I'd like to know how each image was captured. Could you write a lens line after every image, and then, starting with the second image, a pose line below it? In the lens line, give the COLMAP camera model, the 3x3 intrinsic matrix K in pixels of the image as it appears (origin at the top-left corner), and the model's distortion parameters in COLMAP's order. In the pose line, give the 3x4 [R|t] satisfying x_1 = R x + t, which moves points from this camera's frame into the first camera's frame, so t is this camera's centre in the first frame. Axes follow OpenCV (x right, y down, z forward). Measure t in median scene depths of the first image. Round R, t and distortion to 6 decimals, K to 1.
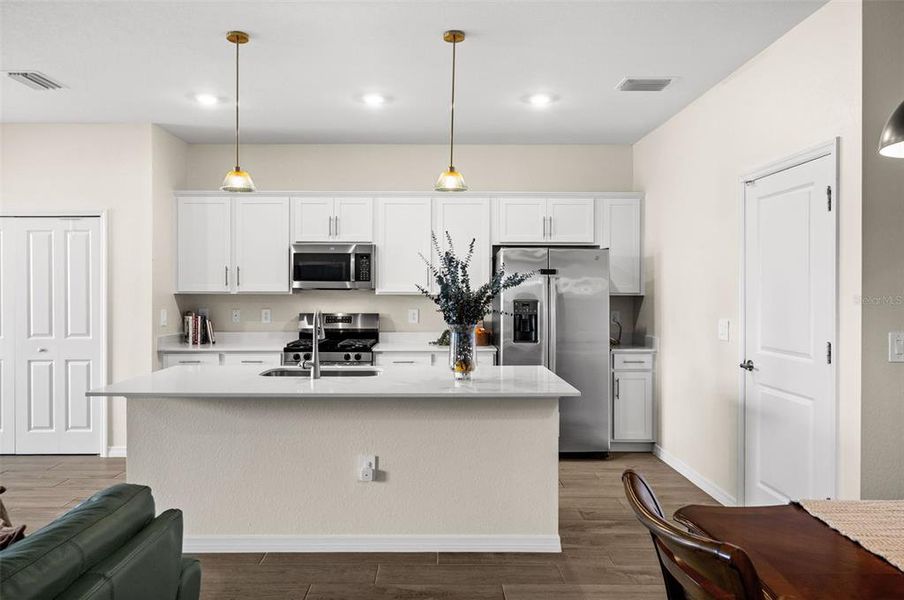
lens RADIAL K [[611.2, 0, 439.8], [0, 611.2, 289.1], [0, 0, 1]] dist [-0.001324, -0.001671]
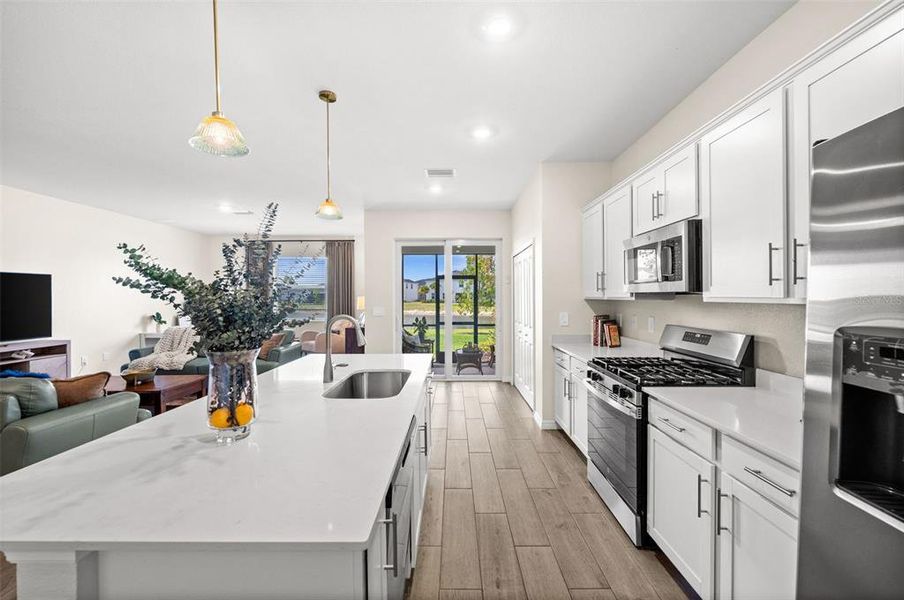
lens RADIAL K [[363.4, 0, 452.6], [0, 363.4, 298.4], [0, 0, 1]] dist [-0.002127, 0.000162]
pose [[-0.007938, 0.002066, -0.999966, 0.268727], [0.005366, 0.999984, 0.002023, 0.003490], [0.999954, -0.005350, -0.007949, 0.802983]]
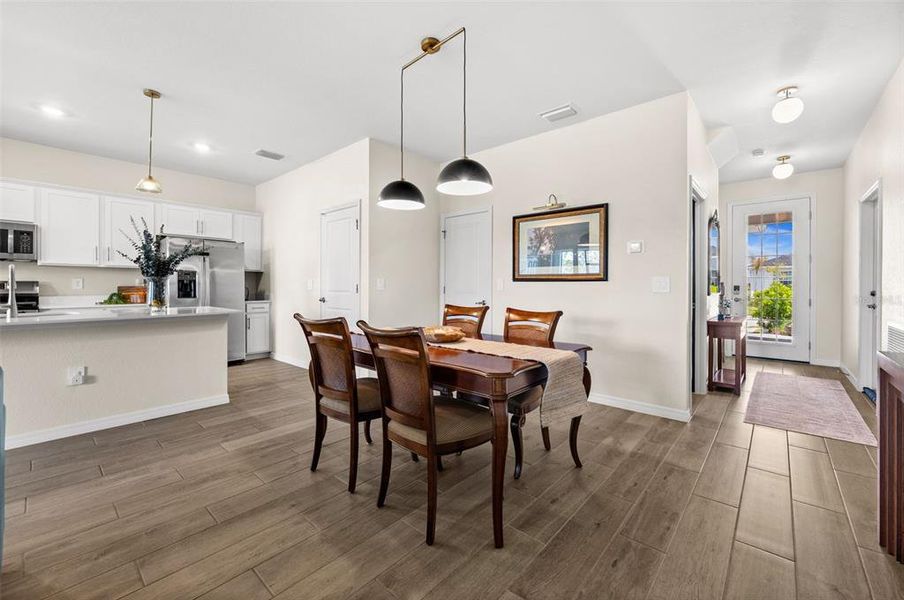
lens RADIAL K [[367.3, 0, 451.4], [0, 367.3, 287.6], [0, 0, 1]] dist [-0.001348, 0.000288]
pose [[0.665310, -0.005047, 0.746550, -0.108476], [-0.002787, 0.999953, 0.009244, 0.048258], [-0.746562, -0.008231, 0.665265, -0.133424]]
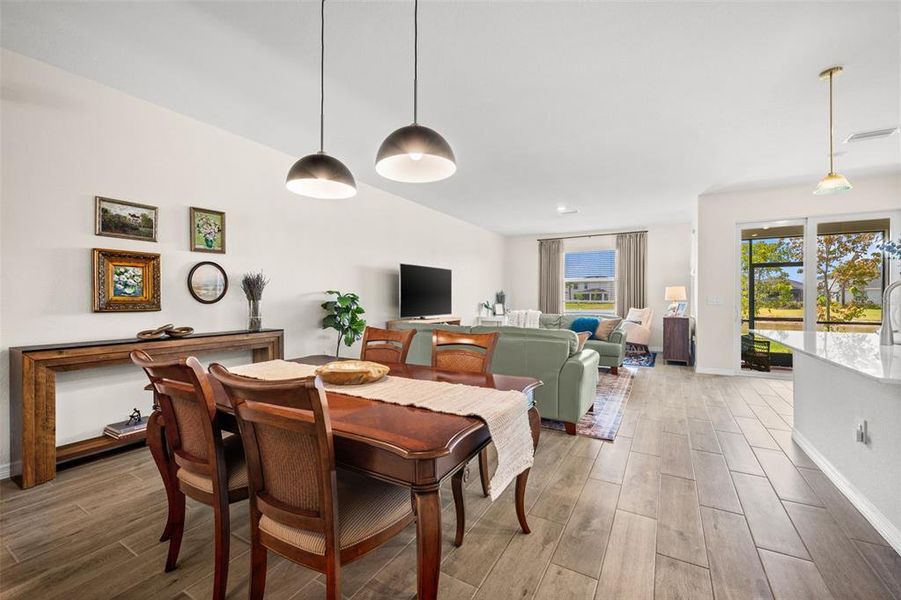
lens RADIAL K [[371.1, 0, 451.1], [0, 371.1, 299.9], [0, 0, 1]] dist [0.000637, -0.000082]
pose [[-0.507870, -0.000077, -0.861434, 0.484201], [-0.001116, 0.999999, 0.000569, 0.045047], [0.861433, 0.001250, -0.507870, 0.448054]]
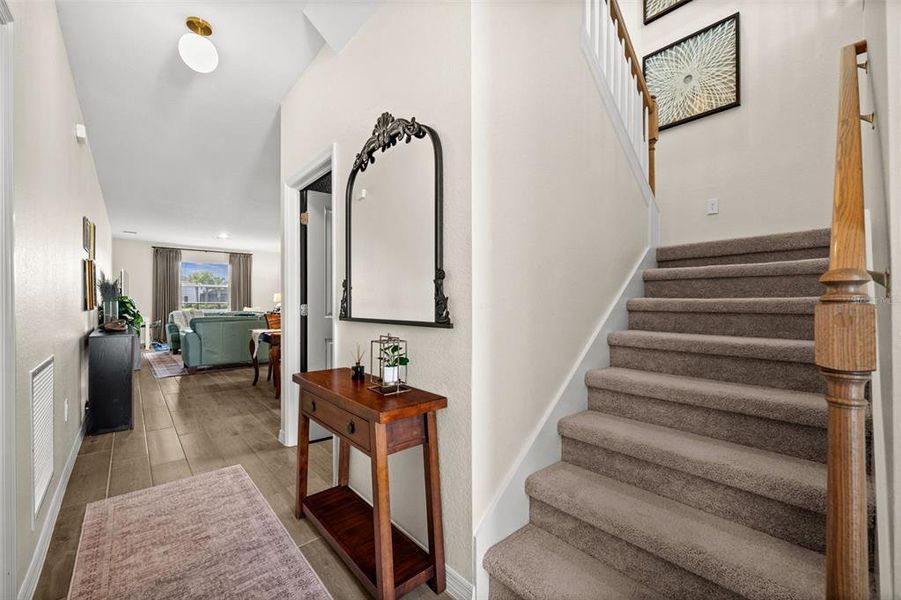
lens RADIAL K [[371.1, 0, 451.1], [0, 371.1, 299.9], [0, 0, 1]] dist [0.000637, -0.000082]
pose [[0.656379, -0.007411, -0.754395, 1.220398], [0.004251, 0.999972, -0.006125, 0.051530], [0.754419, 0.000813, 0.656392, -0.209766]]
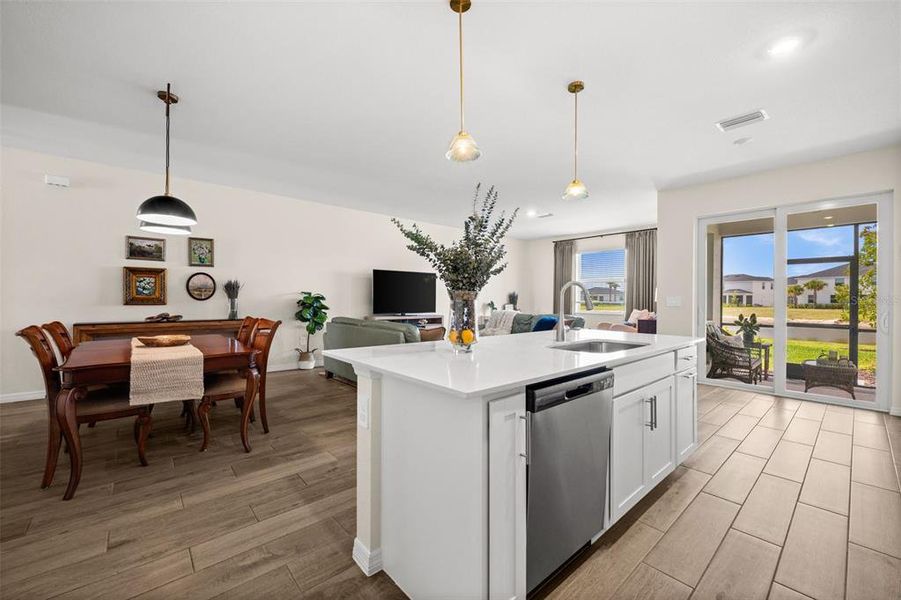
lens RADIAL K [[362.2, 0, 451.1], [0, 362.2, 298.4], [0, 0, 1]] dist [-0.002127, 0.000162]
pose [[-0.752802, -0.008921, -0.658186, 0.267352], [-0.007936, 0.999958, -0.004477, 0.046317], [0.658199, 0.001853, -0.752842, 0.912443]]
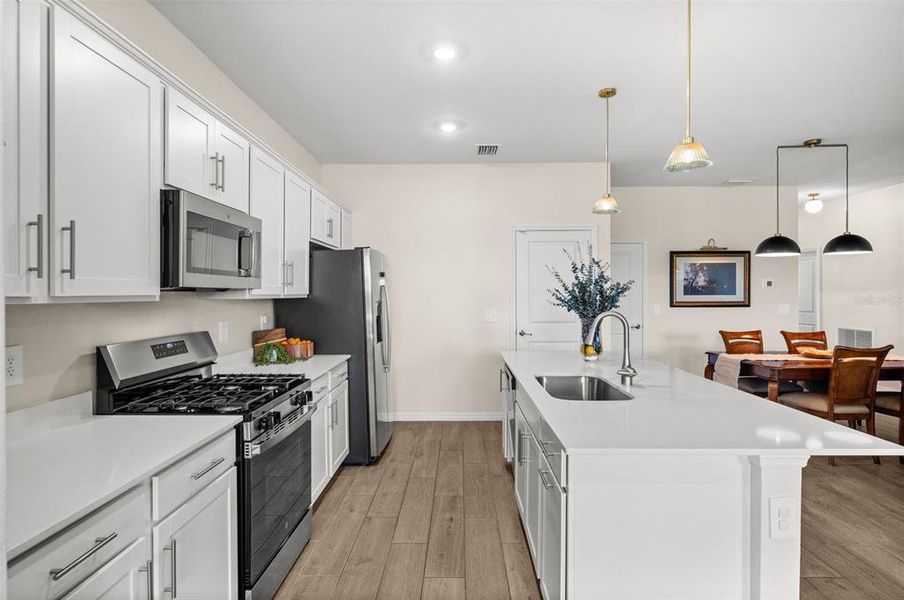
lens RADIAL K [[463.1, 0, 453.8], [0, 463.1, 297.2], [0, 0, 1]] dist [0.000199, -0.000033]
pose [[0.017579, -0.010988, 0.999785, -0.606441], [0.002582, 0.999937, 0.010944, 0.002466], [-0.999842, 0.002389, 0.017607, 0.827827]]
